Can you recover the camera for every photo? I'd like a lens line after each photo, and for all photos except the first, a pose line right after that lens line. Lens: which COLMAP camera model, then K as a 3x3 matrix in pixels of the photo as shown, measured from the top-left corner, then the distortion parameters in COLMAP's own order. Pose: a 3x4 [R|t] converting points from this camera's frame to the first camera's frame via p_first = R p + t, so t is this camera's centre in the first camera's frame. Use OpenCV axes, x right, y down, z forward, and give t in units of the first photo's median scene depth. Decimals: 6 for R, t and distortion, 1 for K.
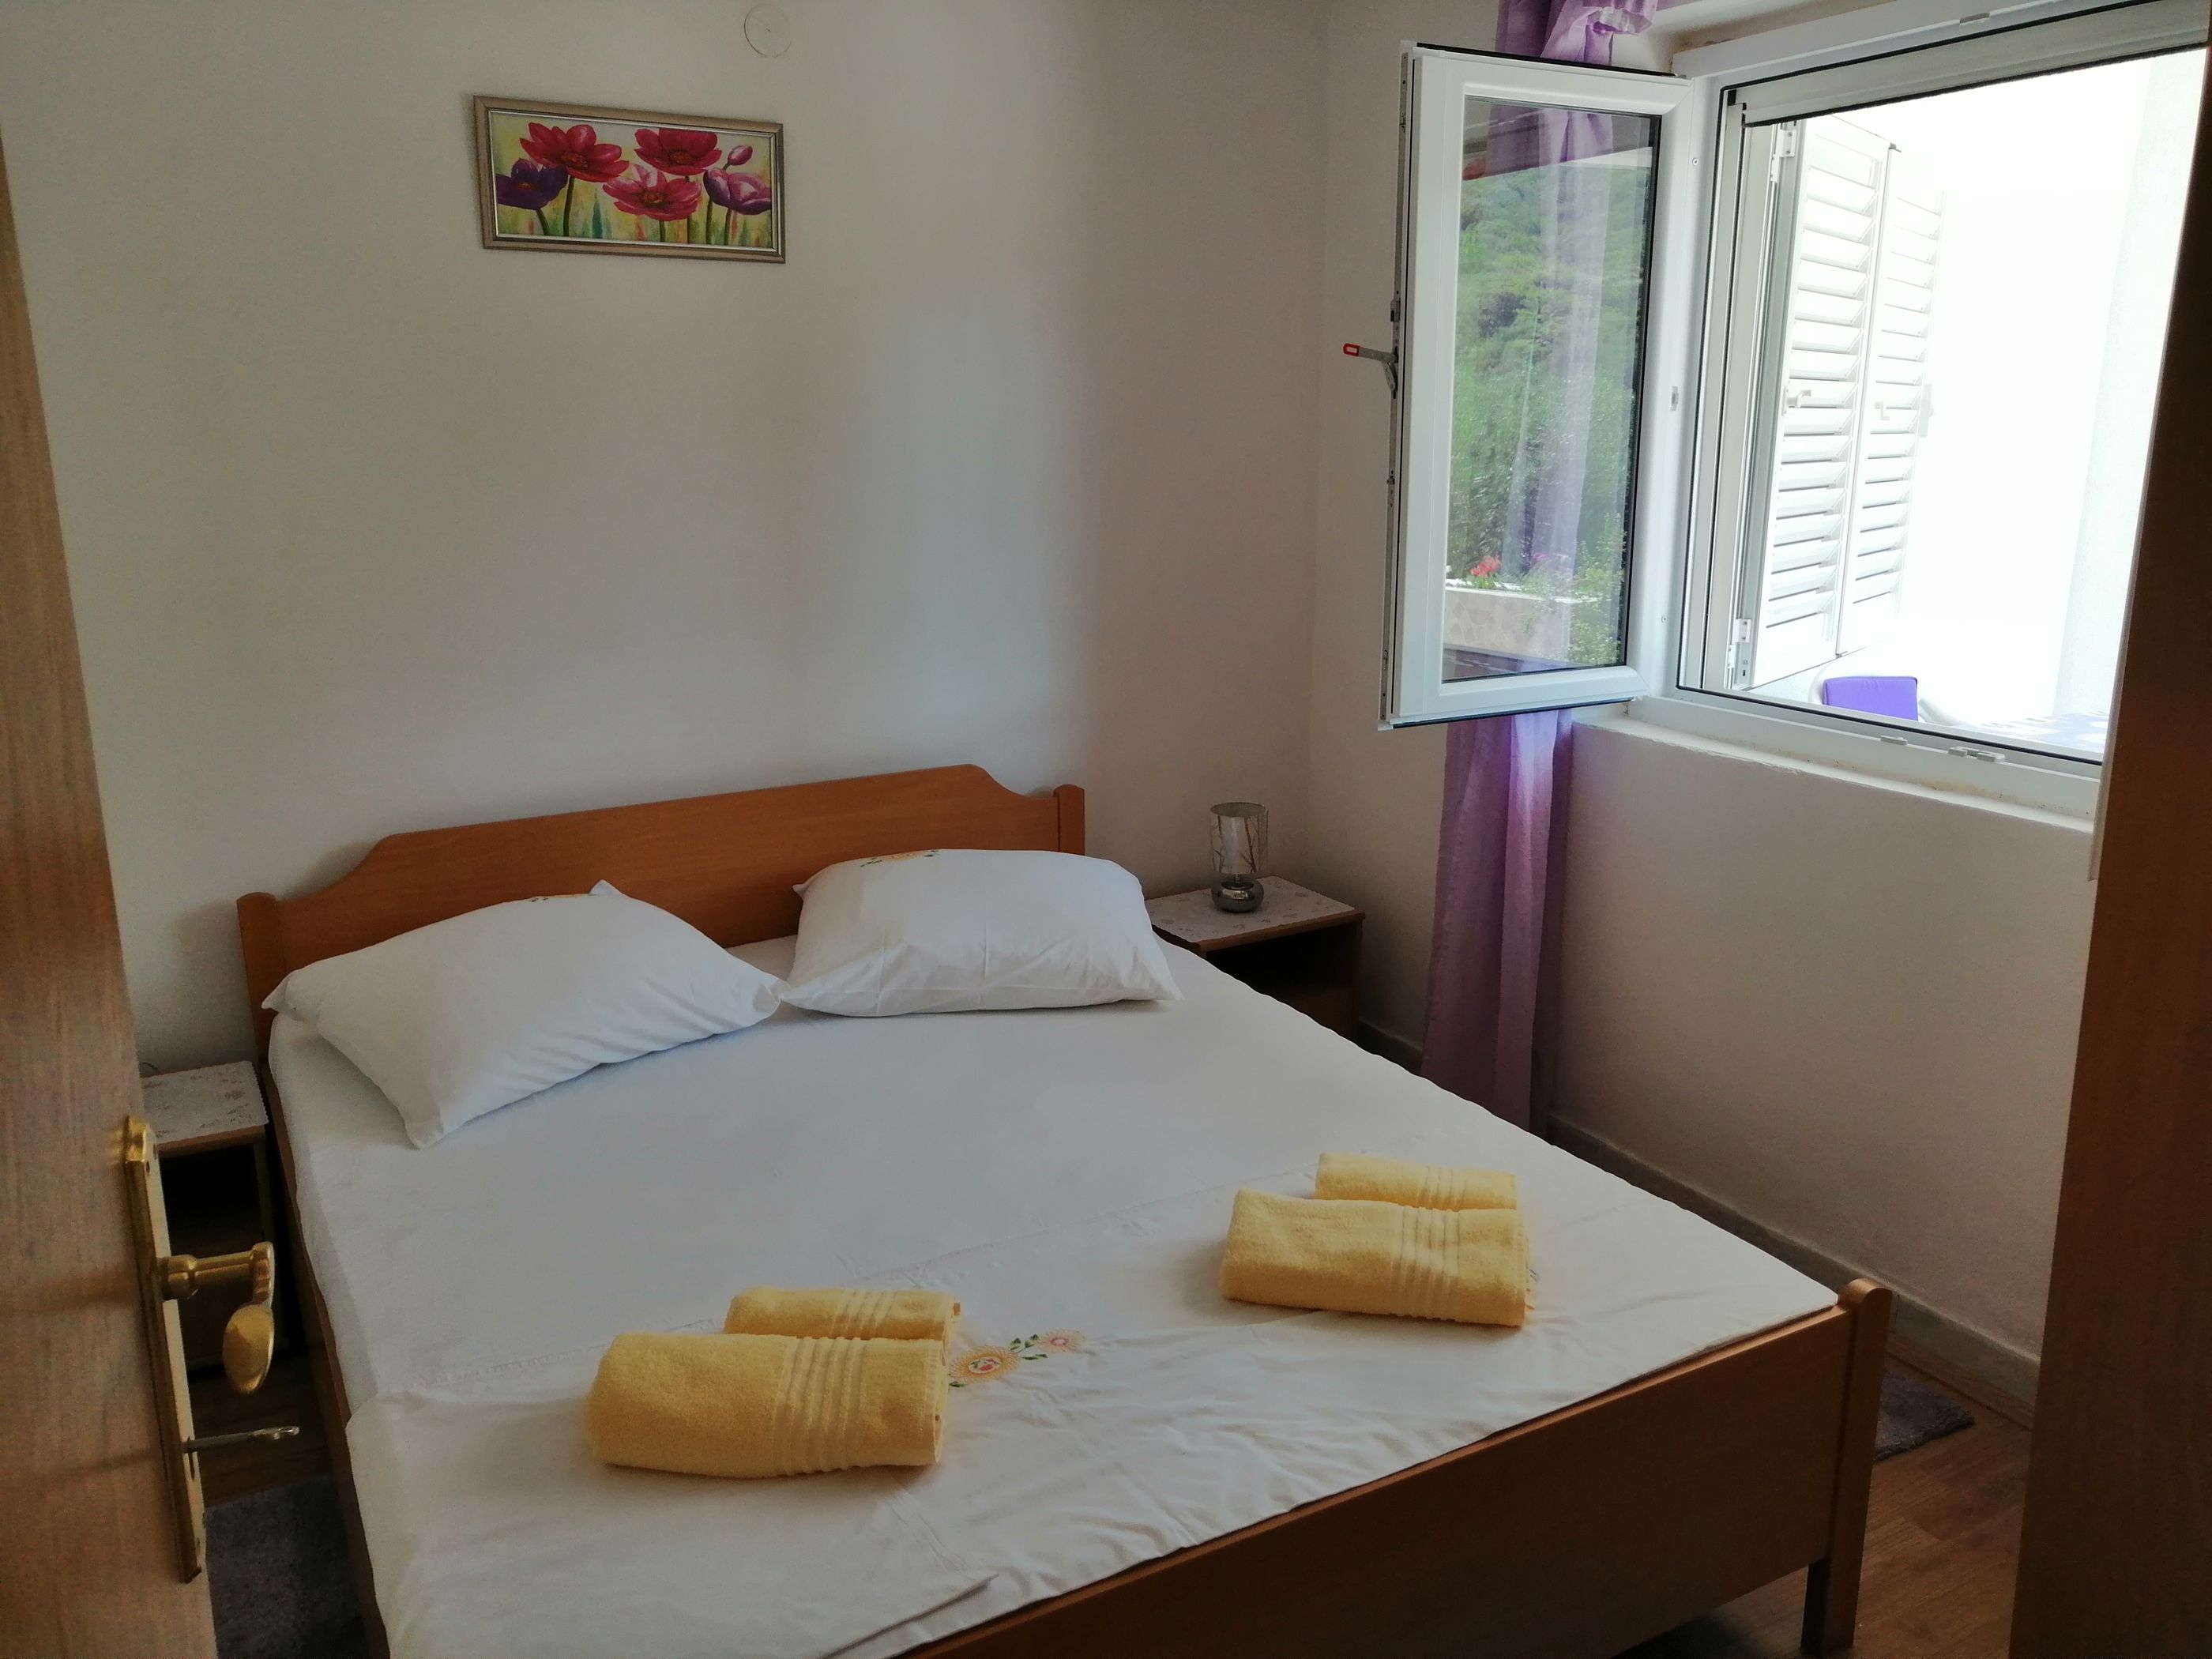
lens RADIAL K [[1749.4, 0, 1101.5], [0, 1749.4, 823.0], [0, 0, 1]] dist [-0.033652, 0.071666]
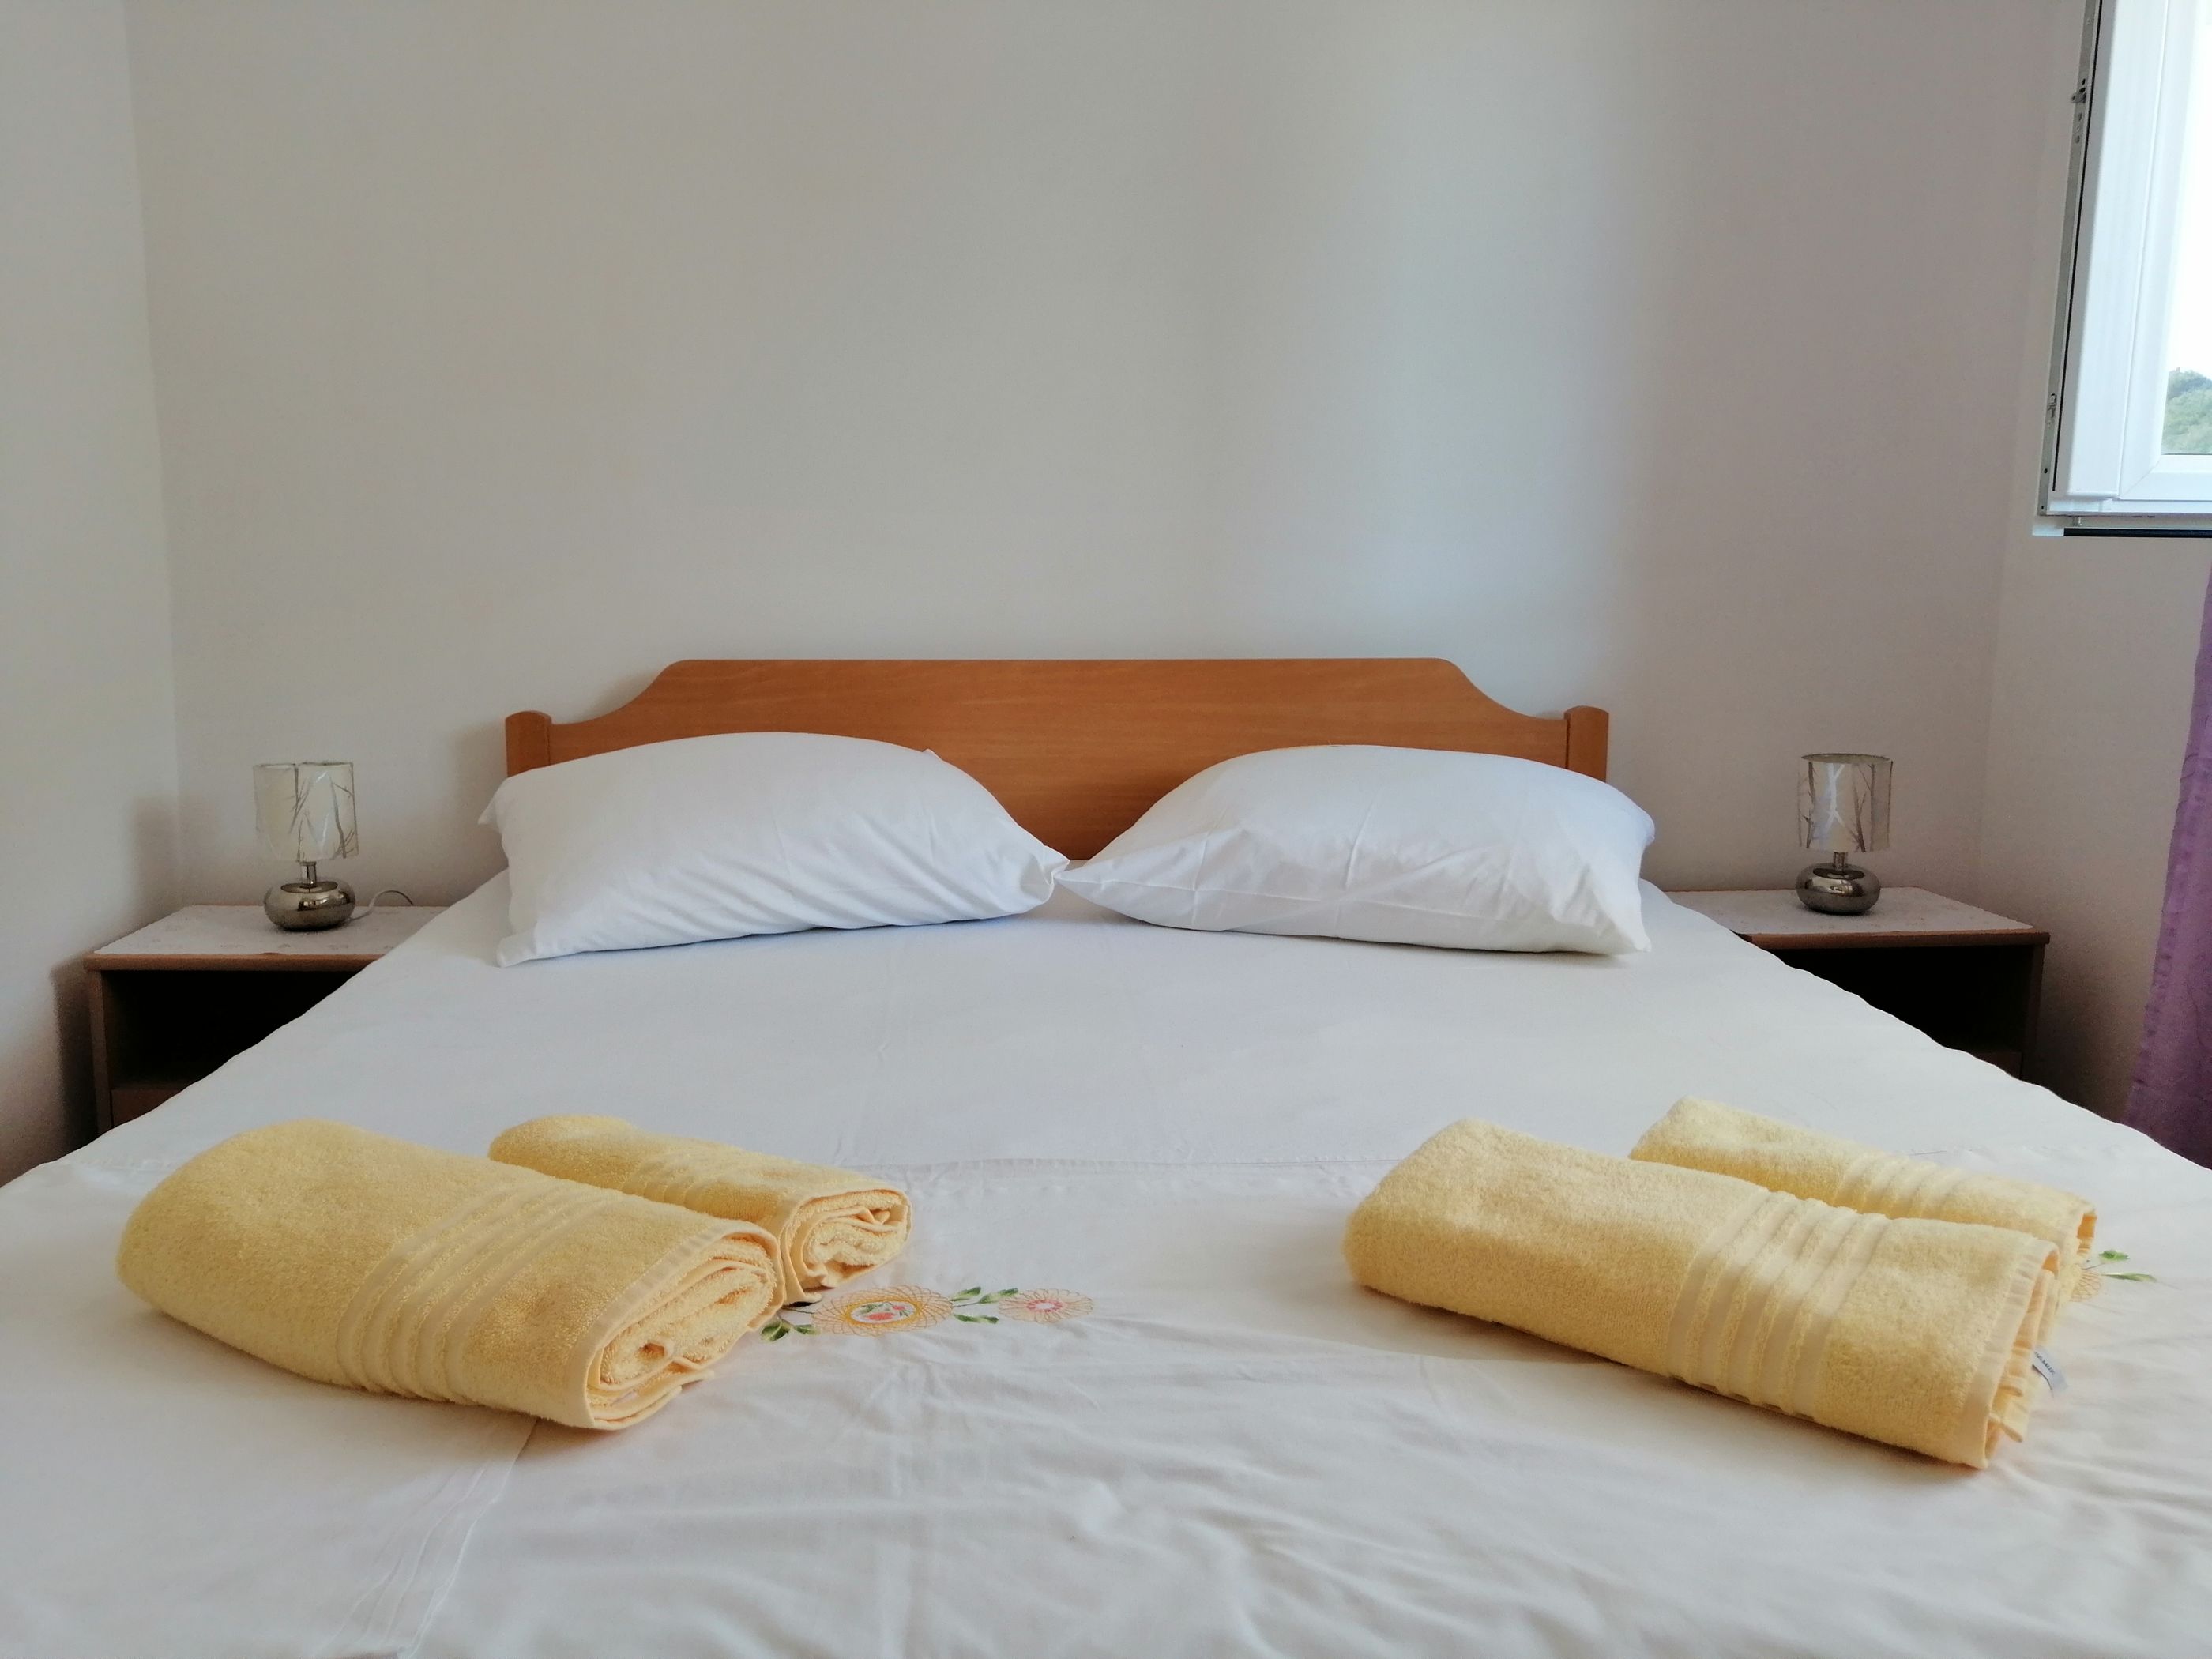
lens RADIAL K [[1749.4, 0, 1113.1], [0, 1749.4, 838.3], [0, 0, 1]] dist [-0.033652, 0.071666]
pose [[0.902897, 0.069259, -0.424241, 0.145197], [-0.104508, 0.992691, -0.060361, 0.123174], [0.416960, 0.098837, 0.903535, 0.339713]]
